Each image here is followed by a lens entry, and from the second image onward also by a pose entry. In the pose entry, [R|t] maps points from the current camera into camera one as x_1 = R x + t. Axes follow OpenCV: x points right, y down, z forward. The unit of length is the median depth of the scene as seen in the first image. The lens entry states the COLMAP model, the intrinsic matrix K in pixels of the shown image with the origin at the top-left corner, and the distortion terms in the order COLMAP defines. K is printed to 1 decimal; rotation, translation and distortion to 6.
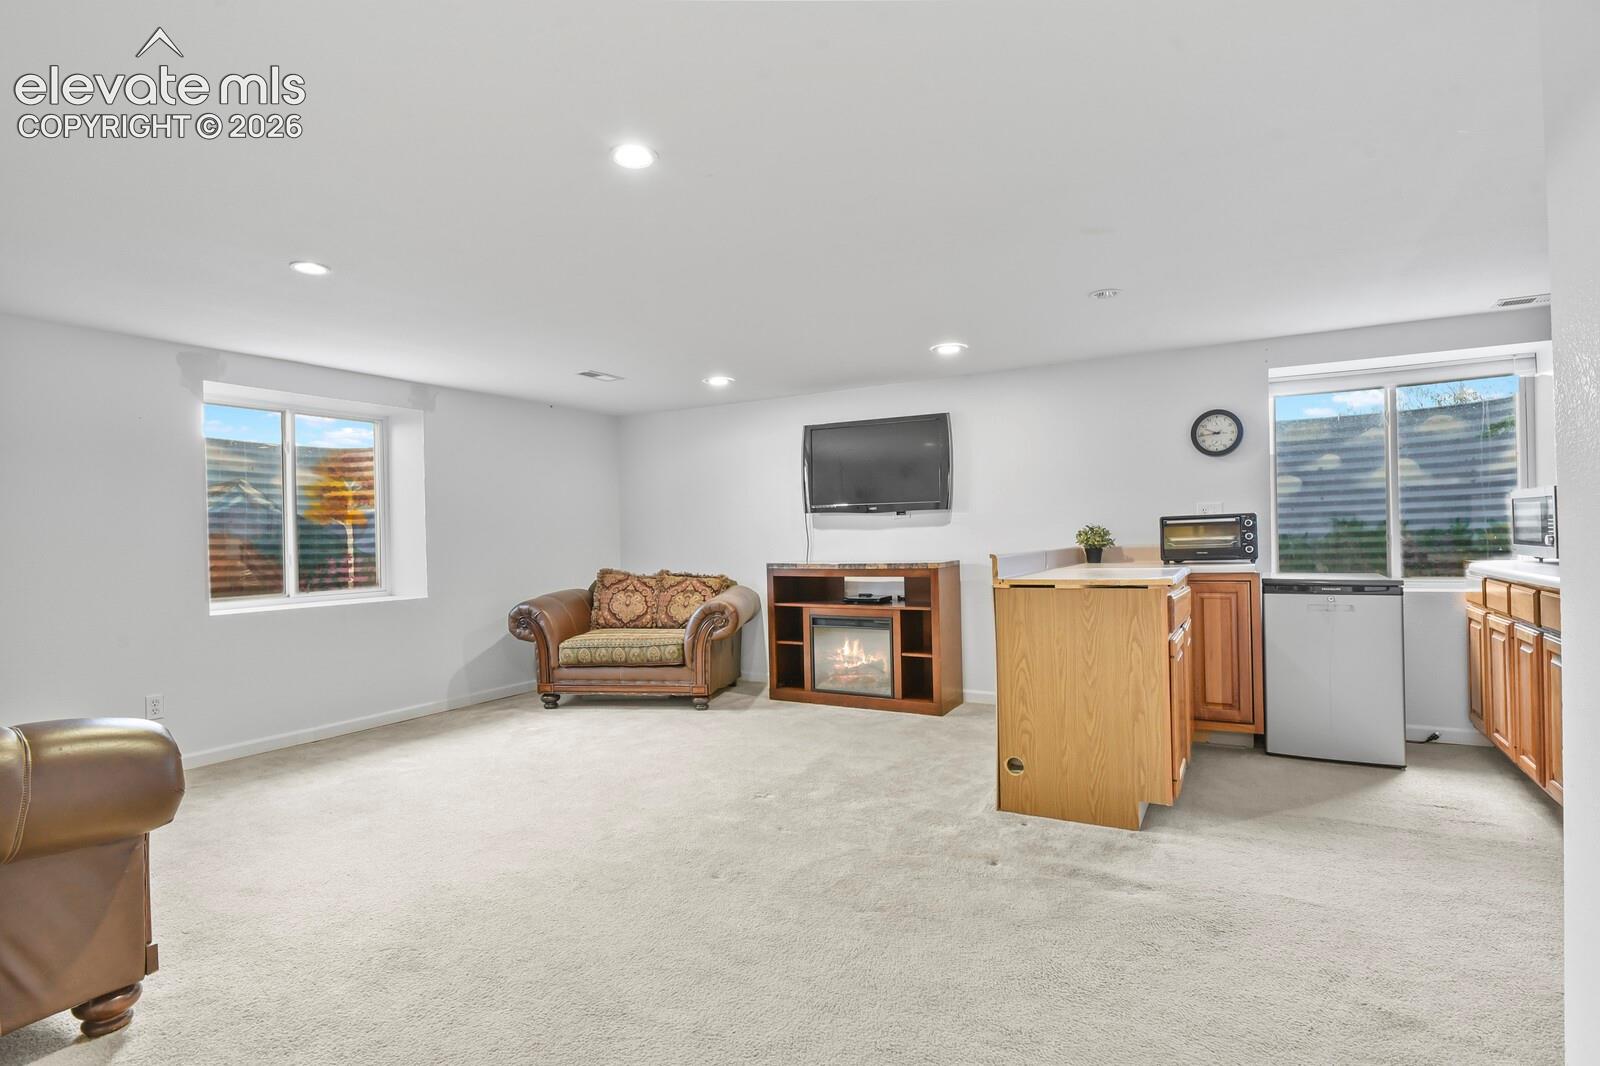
lens RADIAL K [[773.0, 0, 809.3], [0, 773.0, 532.4], [0, 0, 1]] dist [-0.005409, -0.010310]
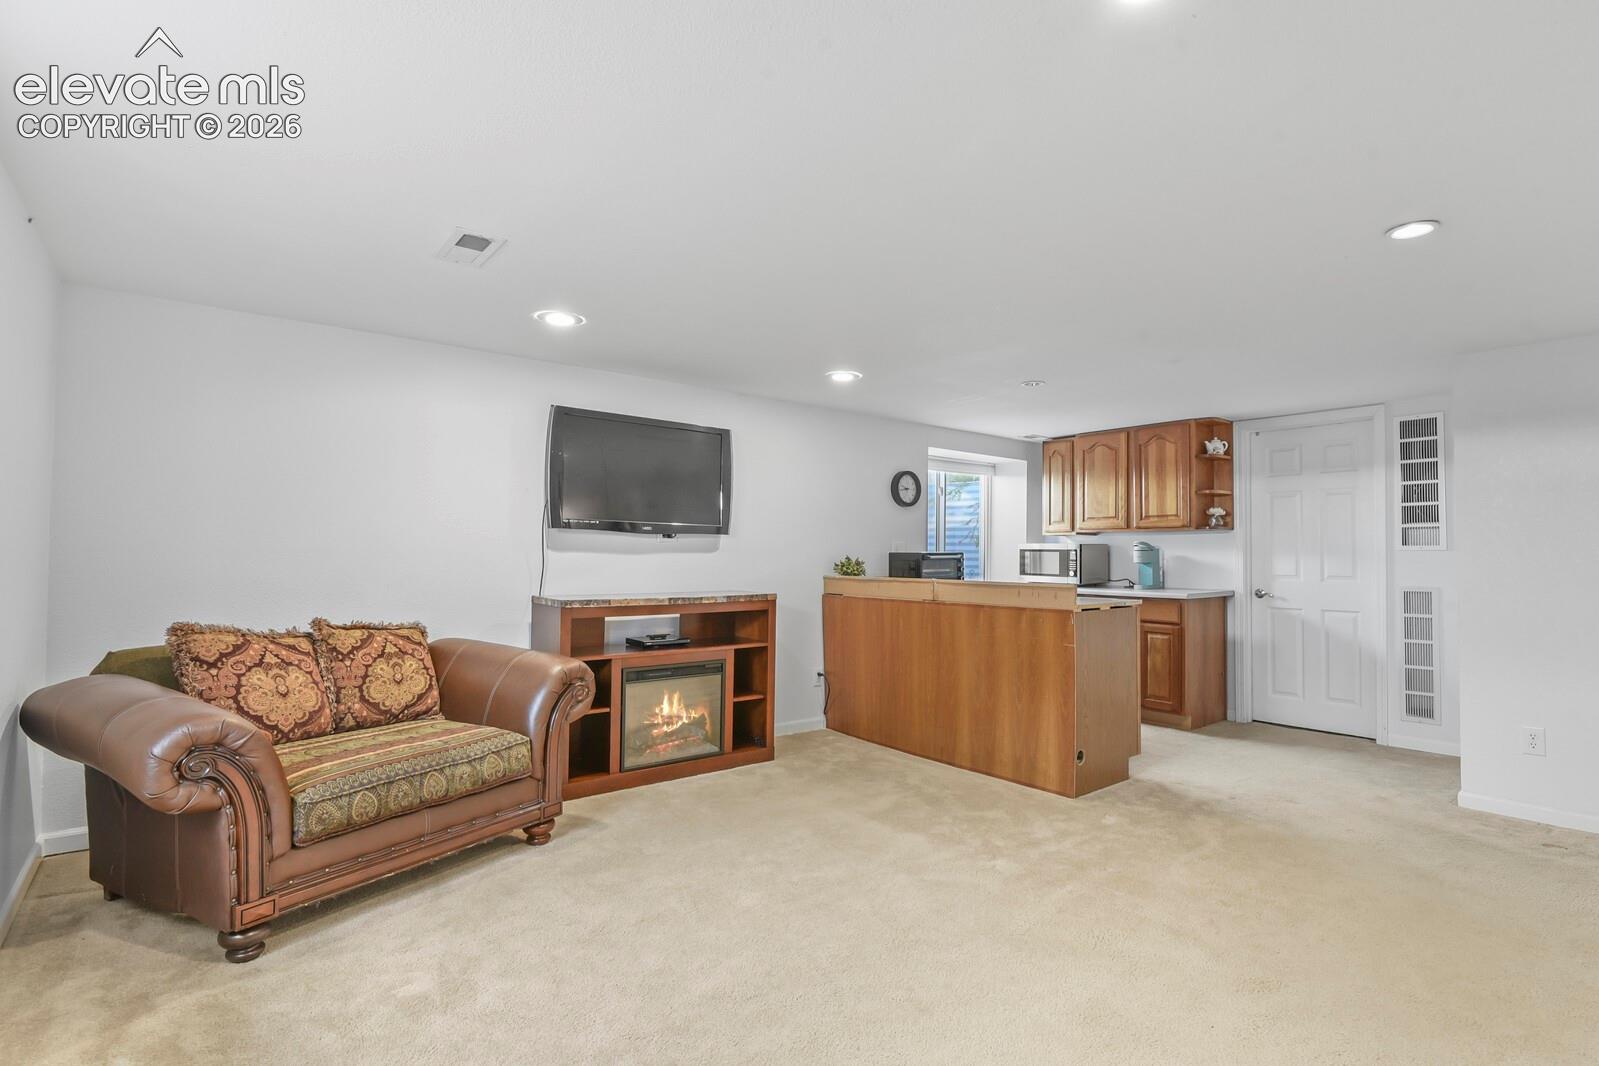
lens RADIAL K [[772.5, 0, 808.8], [0, 772.5, 532.4], [0, 0, 1]] dist [-0.005409, -0.010310]
pose [[0.373135, 0.053148, 0.926254, -0.629467], [-0.019525, 0.998587, -0.049433, 0.010280], [-0.927572, 0.000360, 0.373645, 0.569336]]
